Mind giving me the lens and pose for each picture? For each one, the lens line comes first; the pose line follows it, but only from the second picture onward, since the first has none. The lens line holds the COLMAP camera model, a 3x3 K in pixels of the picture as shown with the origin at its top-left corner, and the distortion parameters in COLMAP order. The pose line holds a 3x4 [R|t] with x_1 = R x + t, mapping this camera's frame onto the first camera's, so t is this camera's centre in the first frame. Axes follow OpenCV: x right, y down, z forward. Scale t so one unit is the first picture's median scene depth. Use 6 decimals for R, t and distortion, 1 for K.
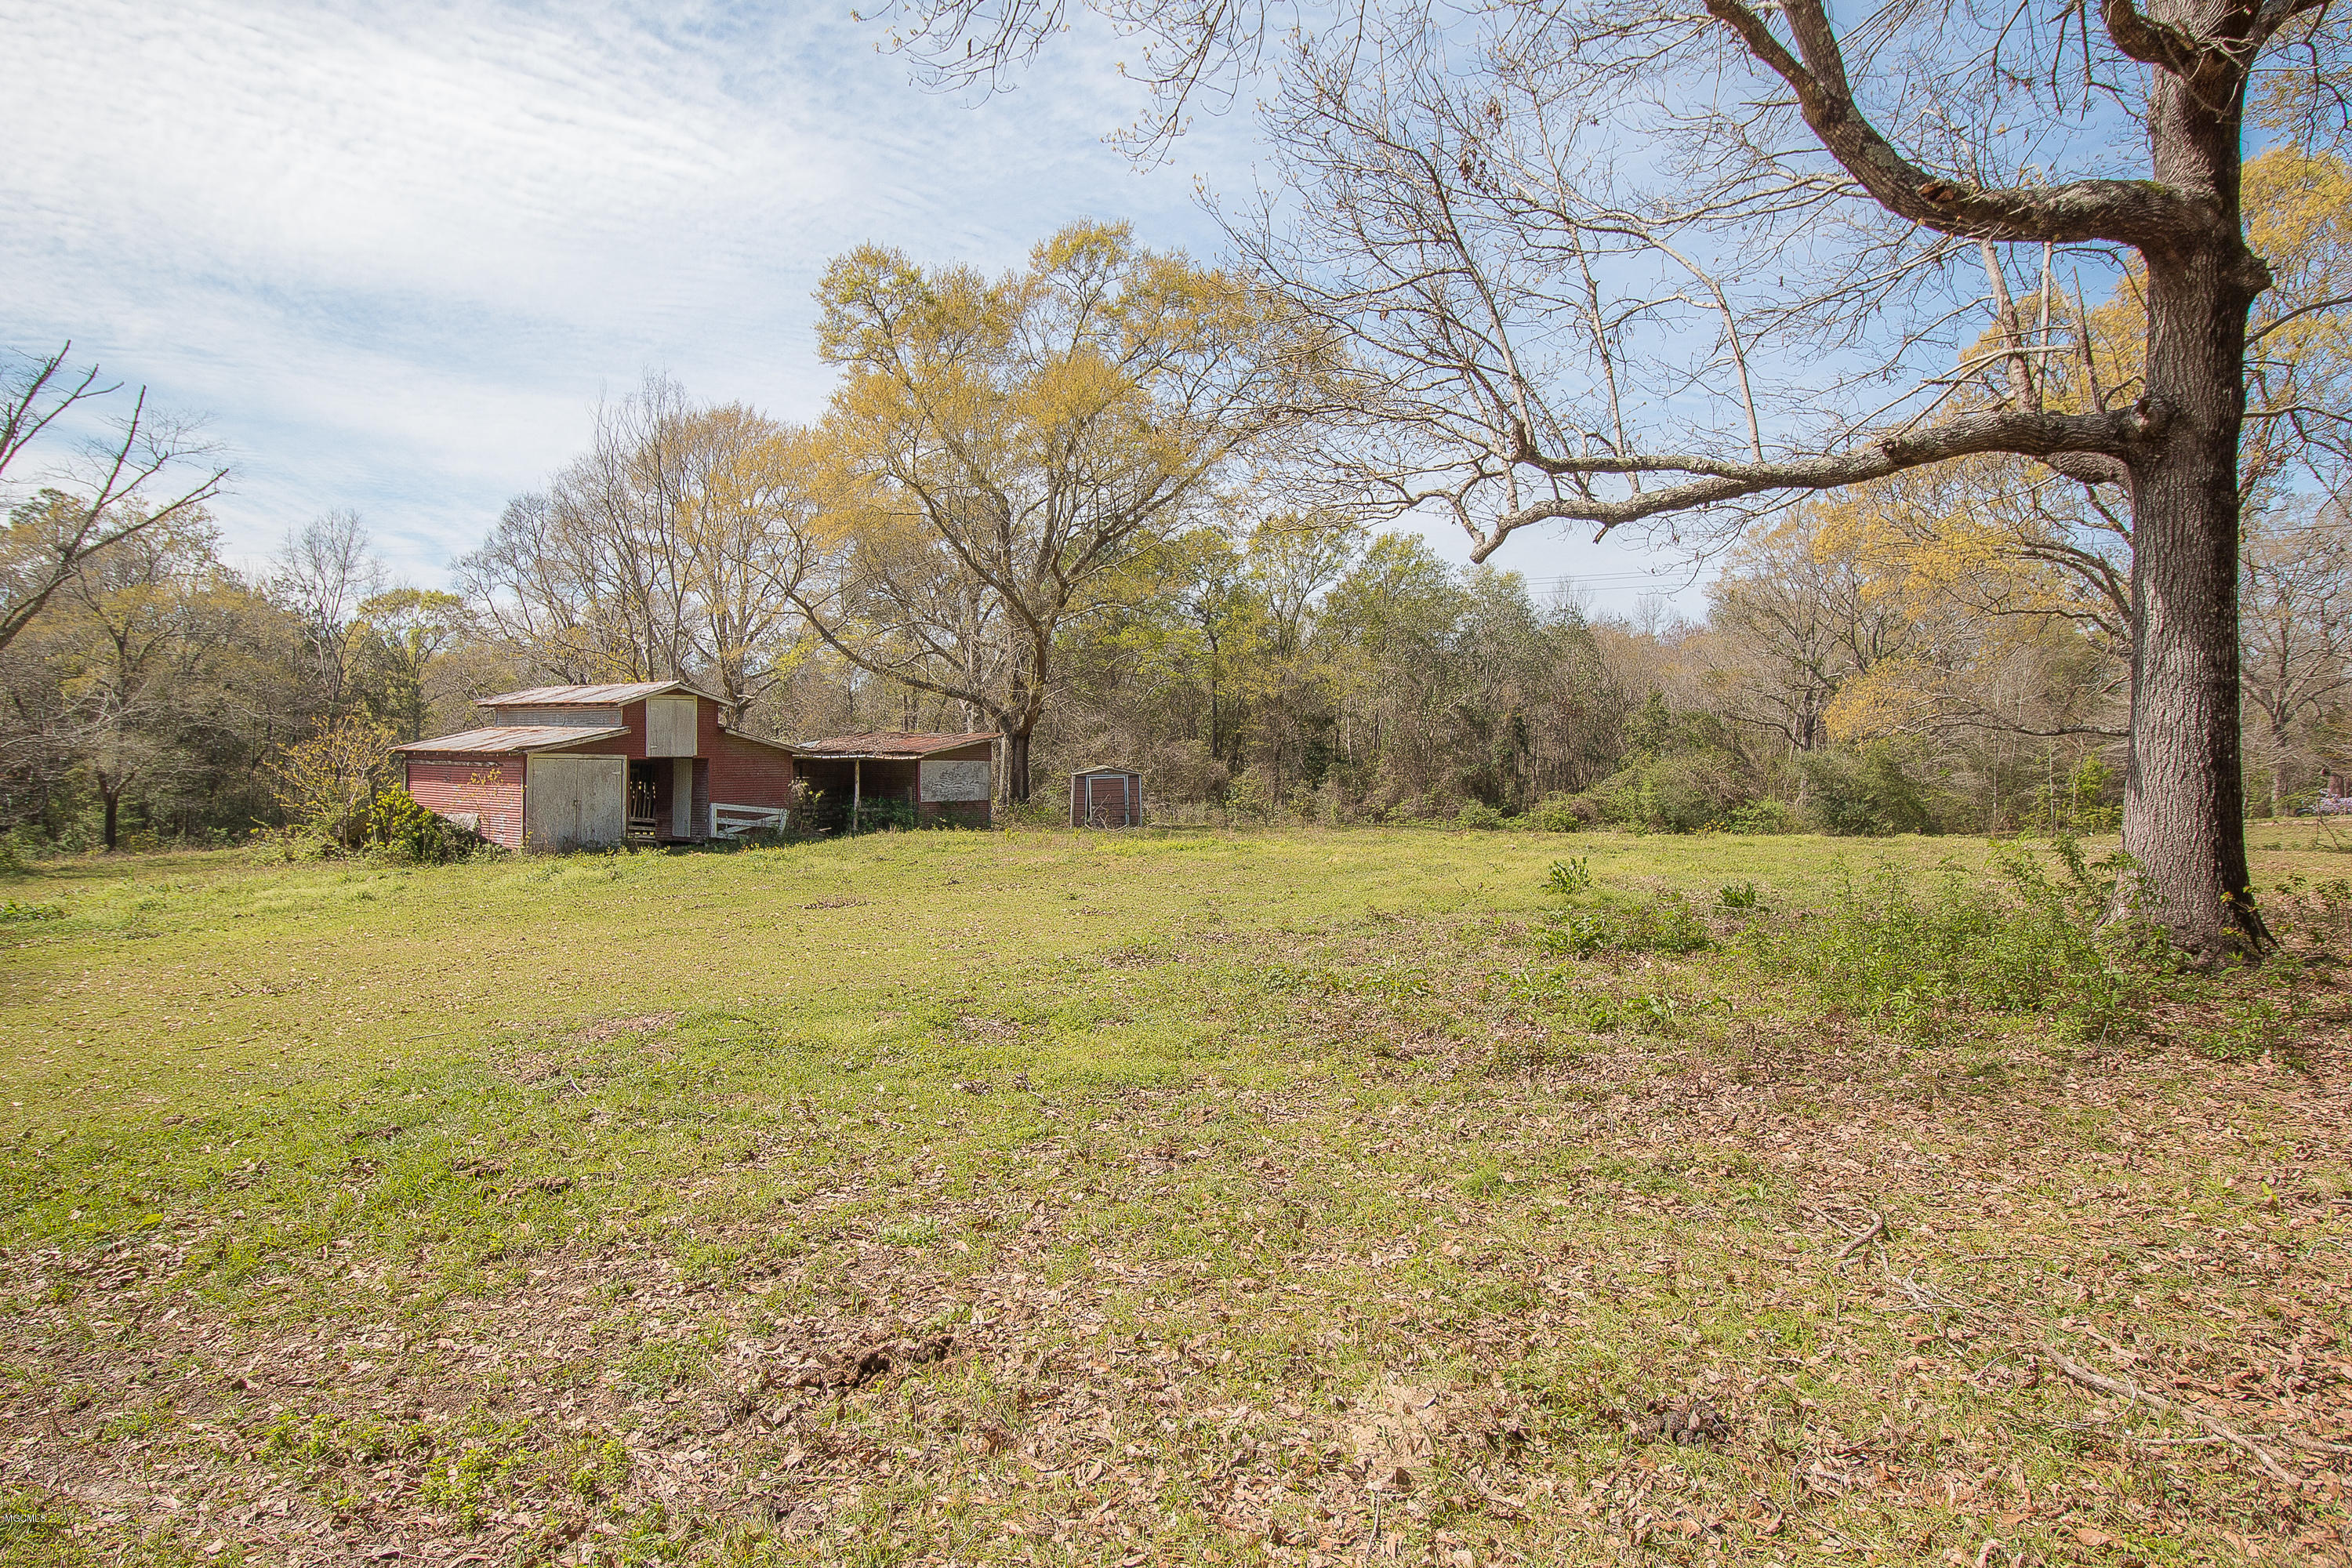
lens RADIAL K [[1396.6, 0, 1174.7], [0, 1396.6, 780.4], [0, 0, 1]] dist [0.000028, -0.000011]
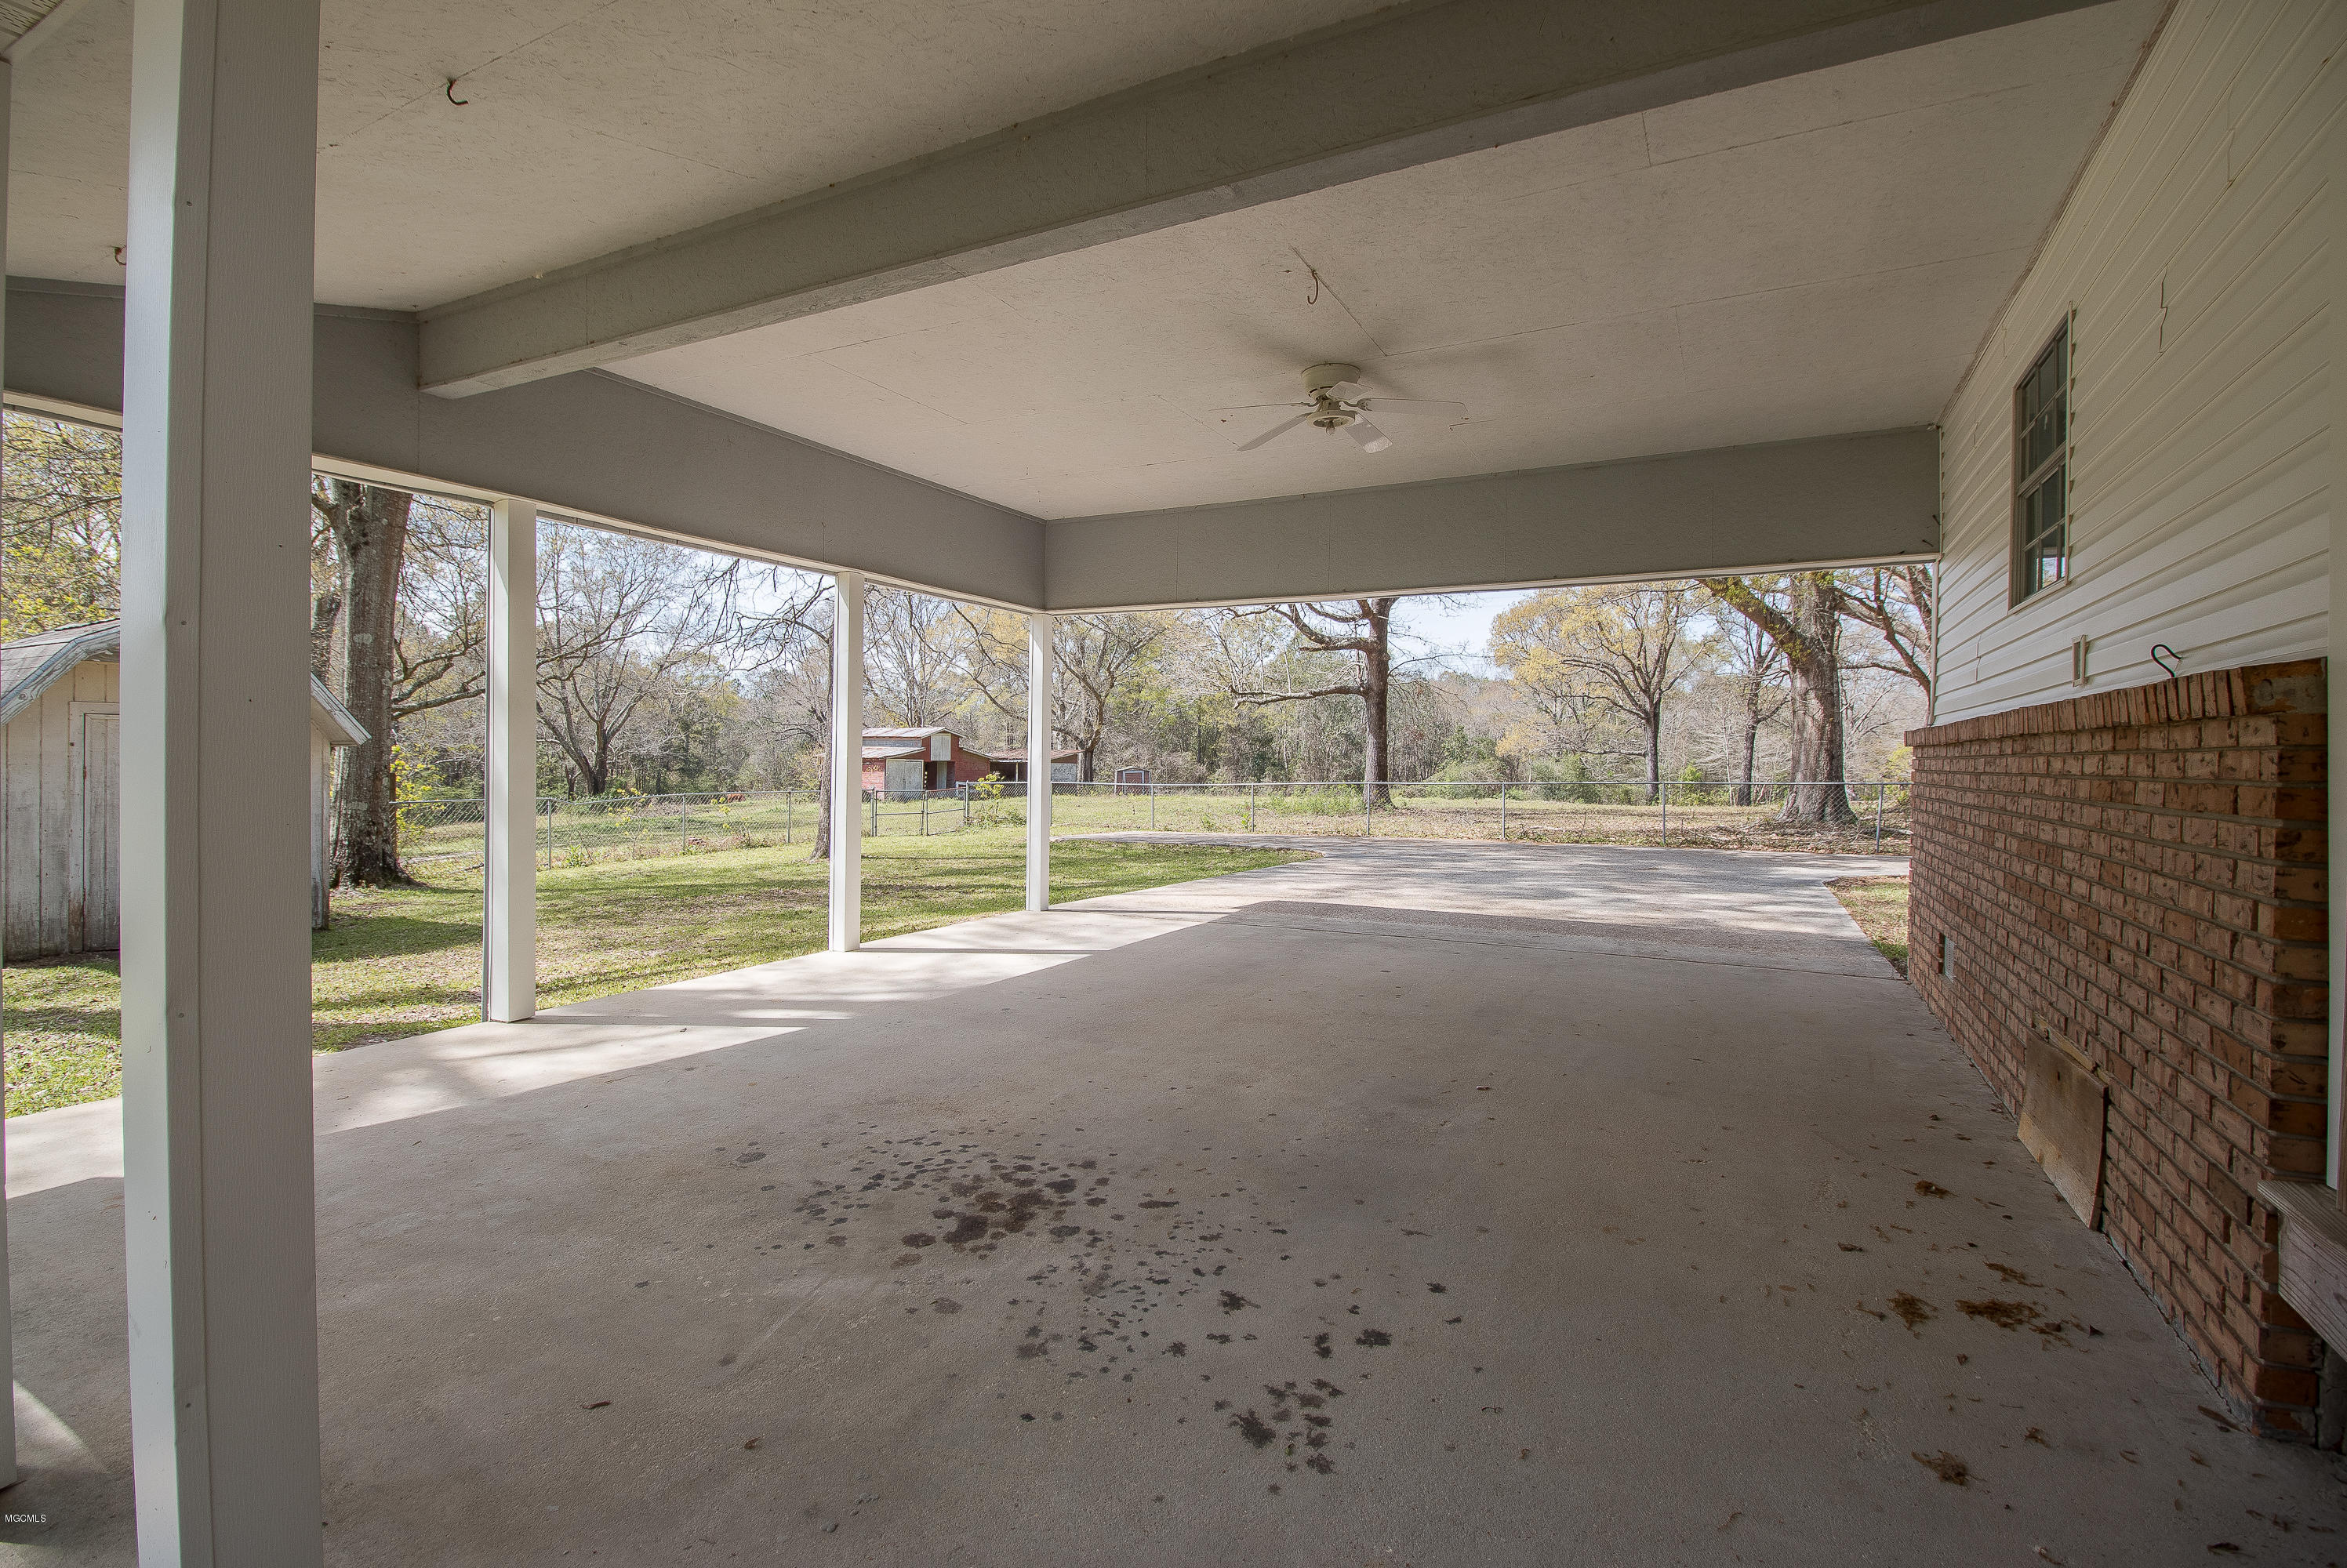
lens RADIAL K [[1109.9, 0, 1176.7], [0, 1109.9, 778.5], [0, 0, 1]] dist [-0.007588, -0.002529]
pose [[0.999947, 0.006027, -0.008363, 0.025628], [-0.006049, 0.999978, -0.002666, 0.010196], [0.008347, 0.002716, 0.999961, -0.557010]]
